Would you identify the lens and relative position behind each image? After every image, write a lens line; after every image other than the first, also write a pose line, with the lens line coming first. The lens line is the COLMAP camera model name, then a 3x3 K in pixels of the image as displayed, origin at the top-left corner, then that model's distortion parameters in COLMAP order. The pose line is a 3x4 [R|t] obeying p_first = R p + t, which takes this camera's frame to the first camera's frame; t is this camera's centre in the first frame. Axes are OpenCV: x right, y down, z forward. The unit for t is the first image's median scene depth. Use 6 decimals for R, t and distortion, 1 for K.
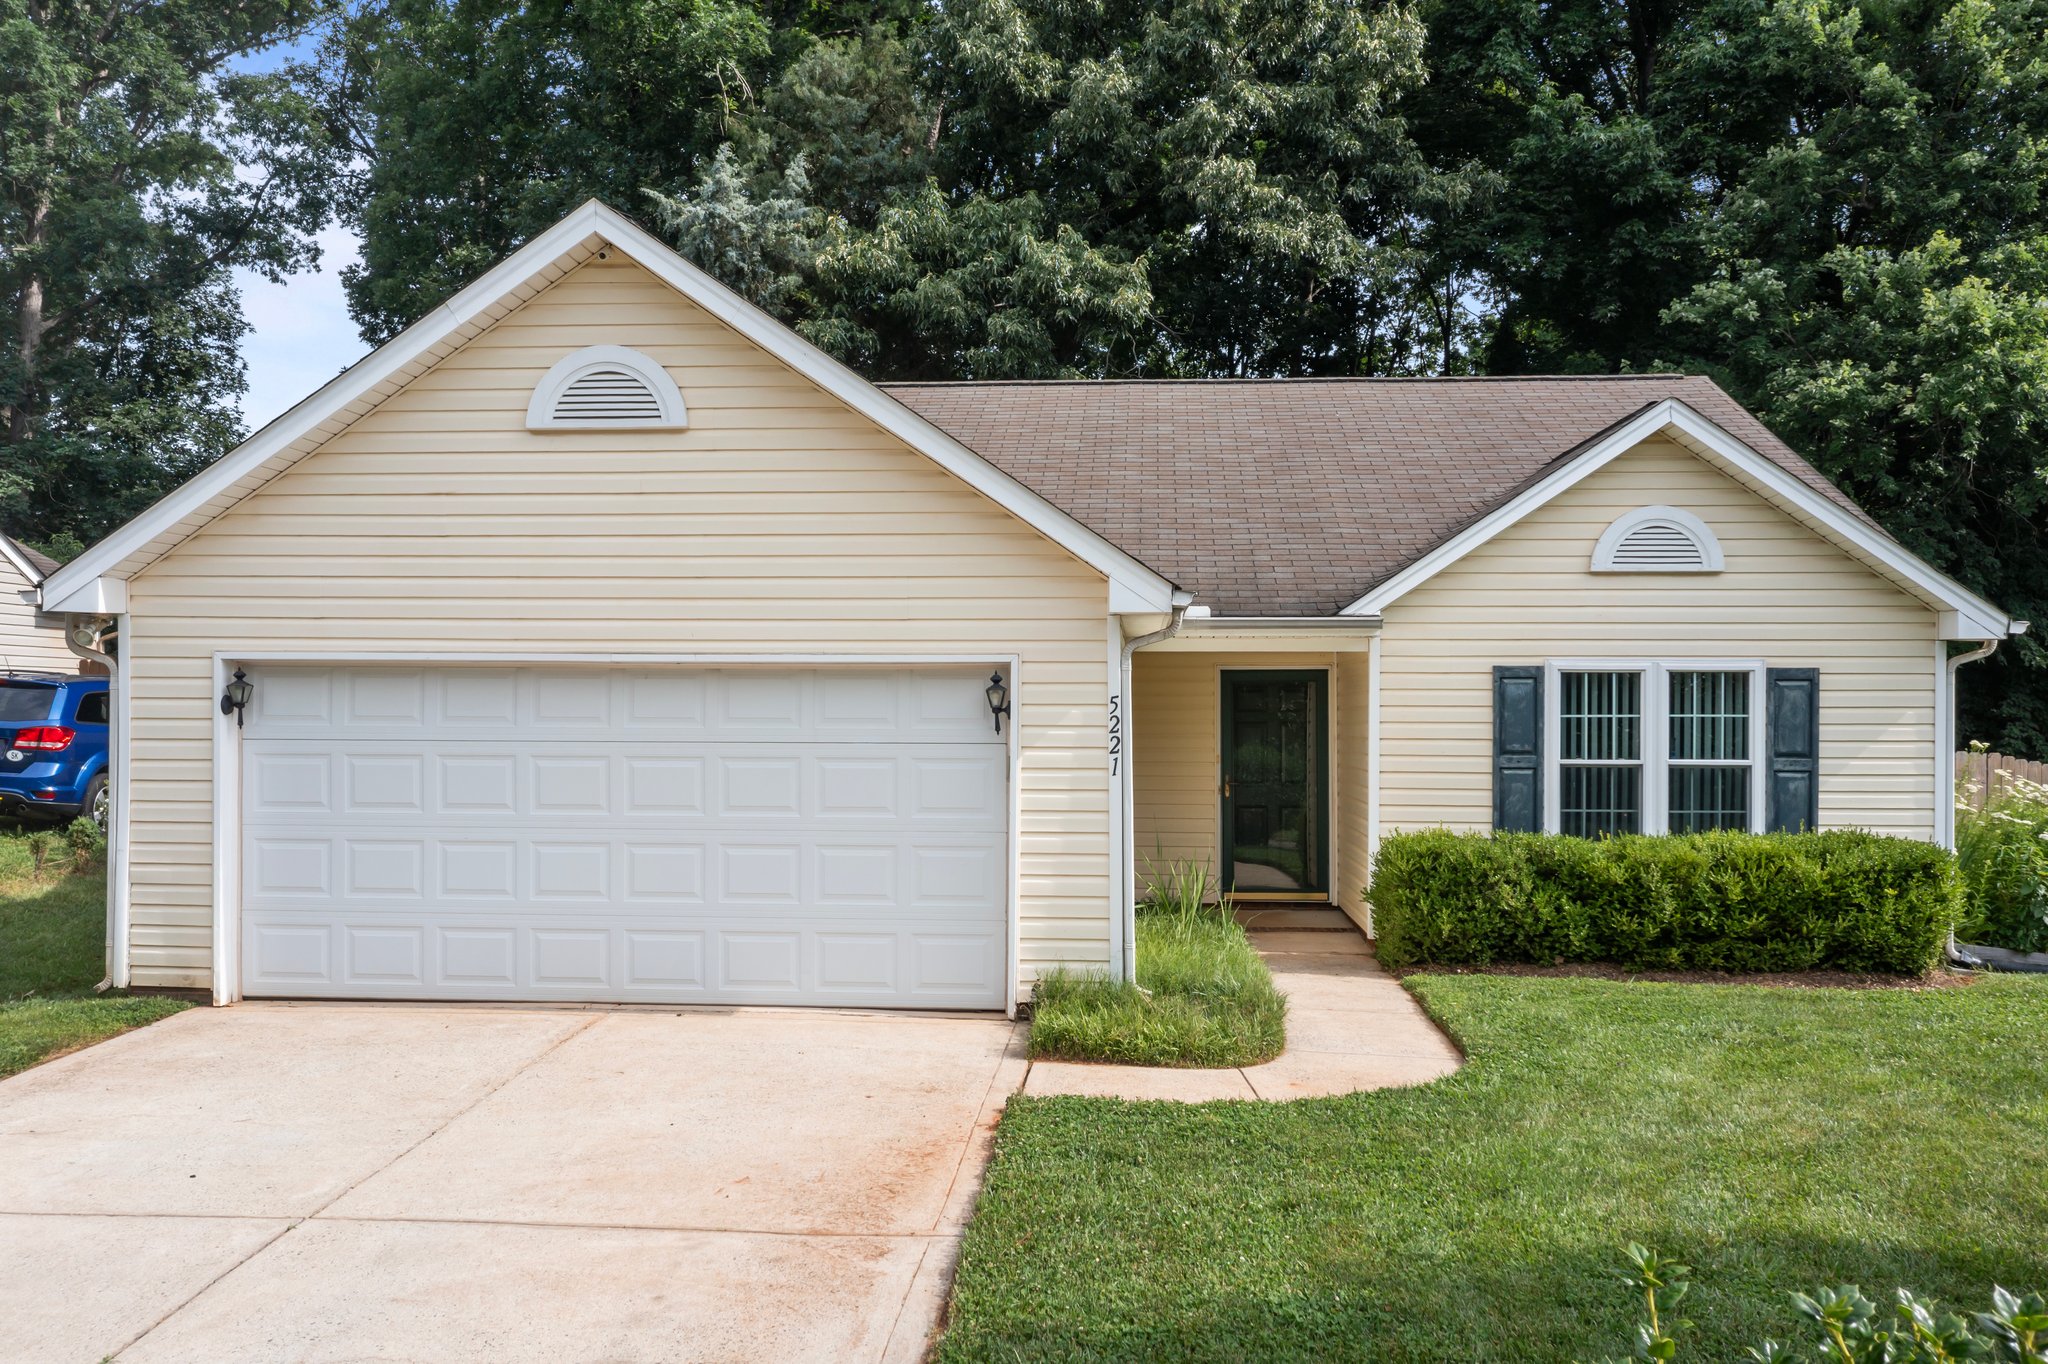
lens RADIAL K [[1655.7, 0, 1011.8], [0, 1655.7, 726.8], [0, 0, 1]] dist [-0.007514, 0.004016]
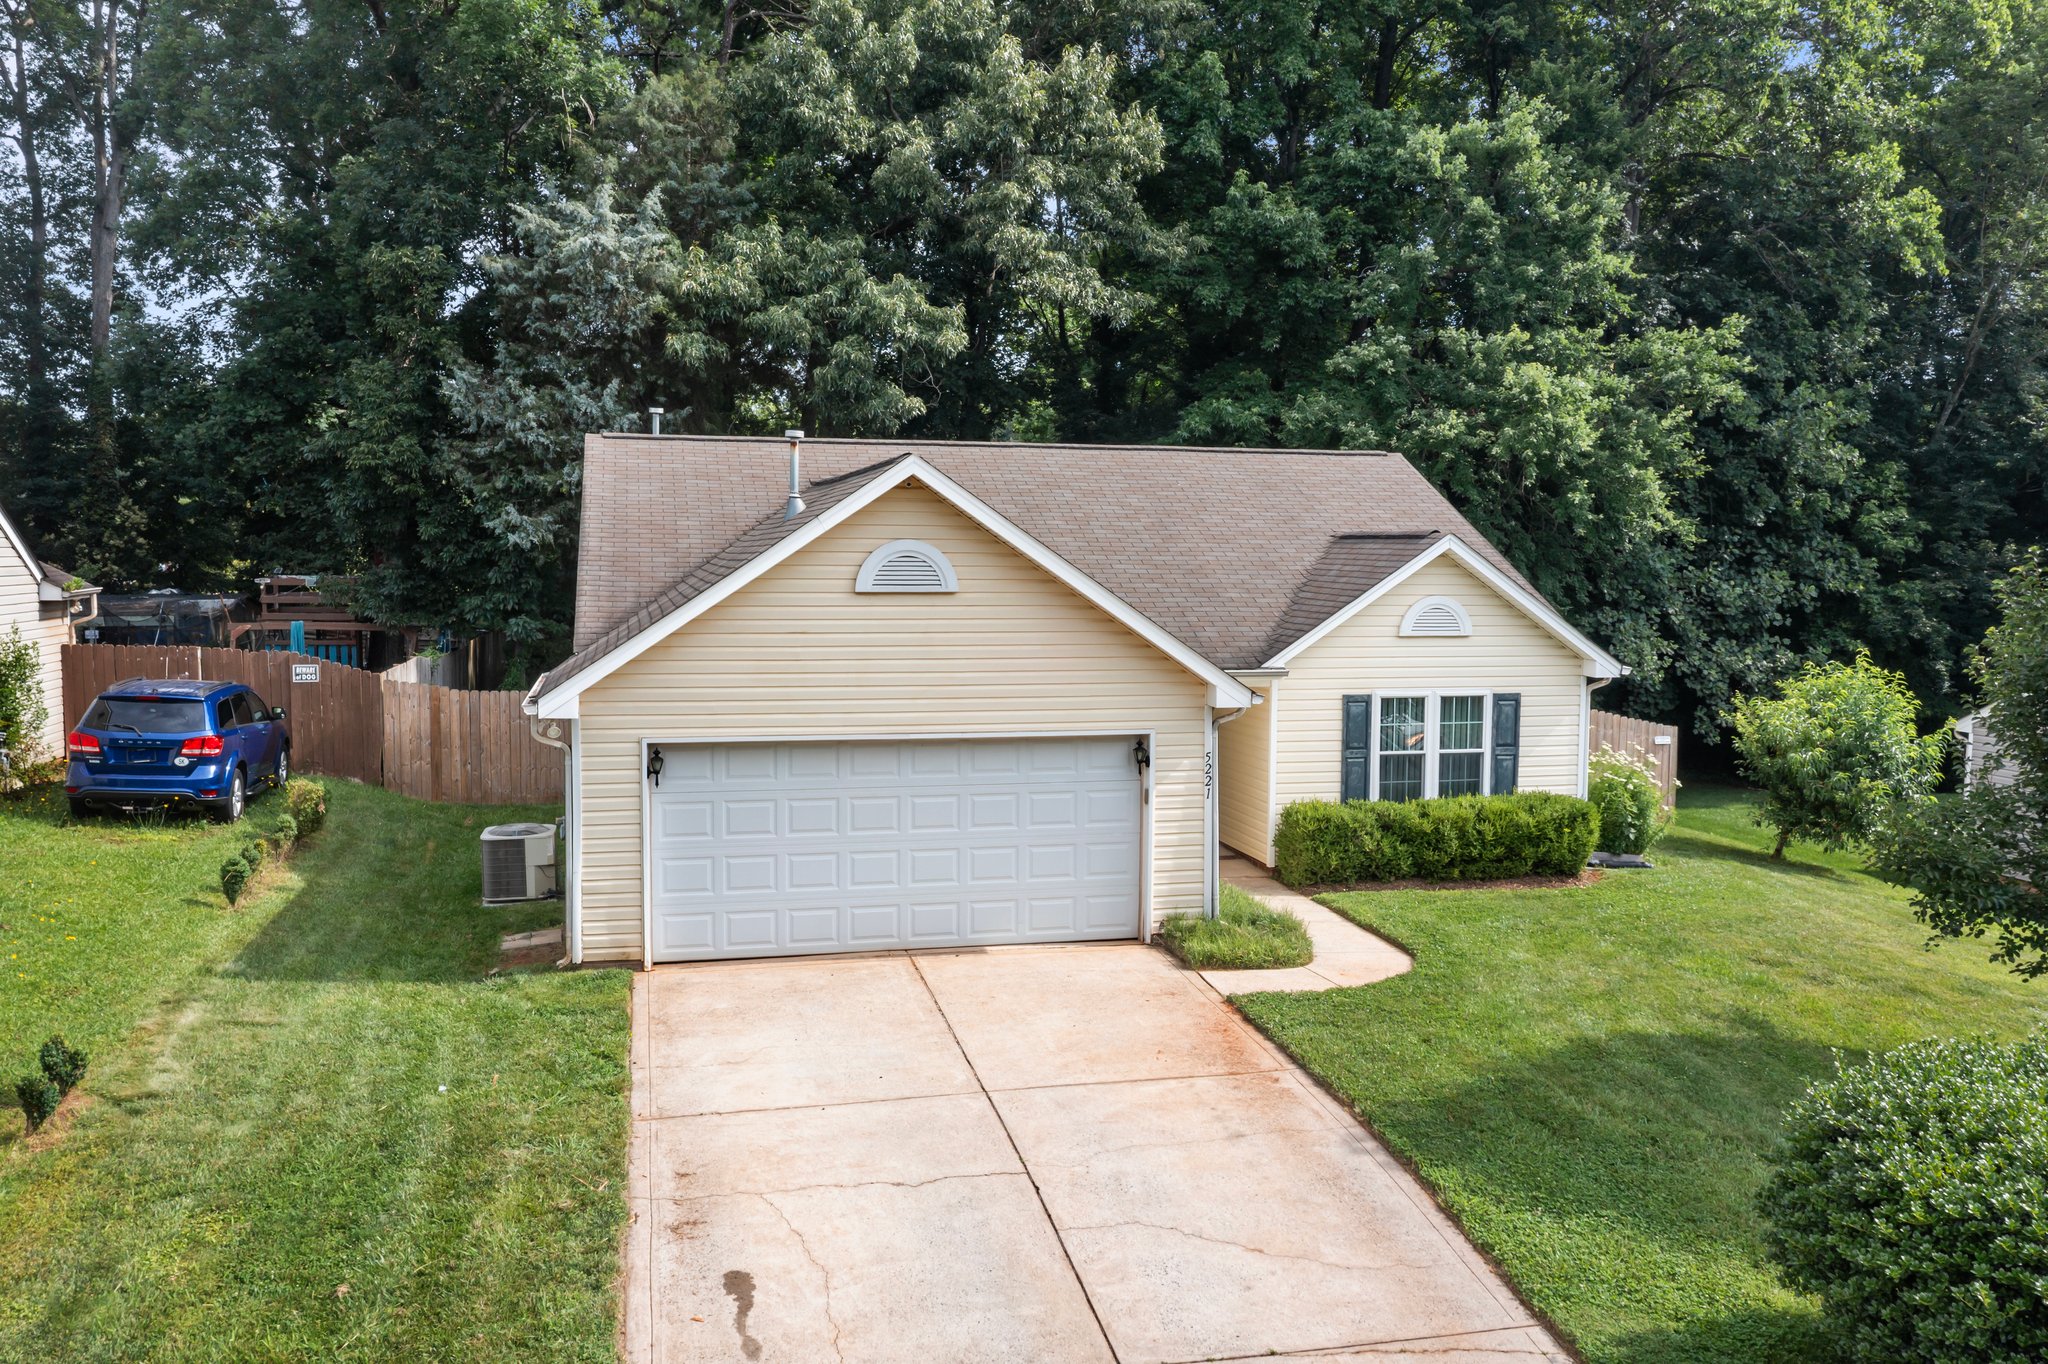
lens RADIAL K [[1656.4, 0, 1021.4], [0, 1656.4, 676.3], [0, 0, 1]] dist [-0.010751, -0.002000]
pose [[0.951888, -0.020794, 0.305741, -0.498662], [-0.001045, 0.997469, 0.071094, -0.169508], [-0.306446, -0.067993, 0.949457, -0.428091]]
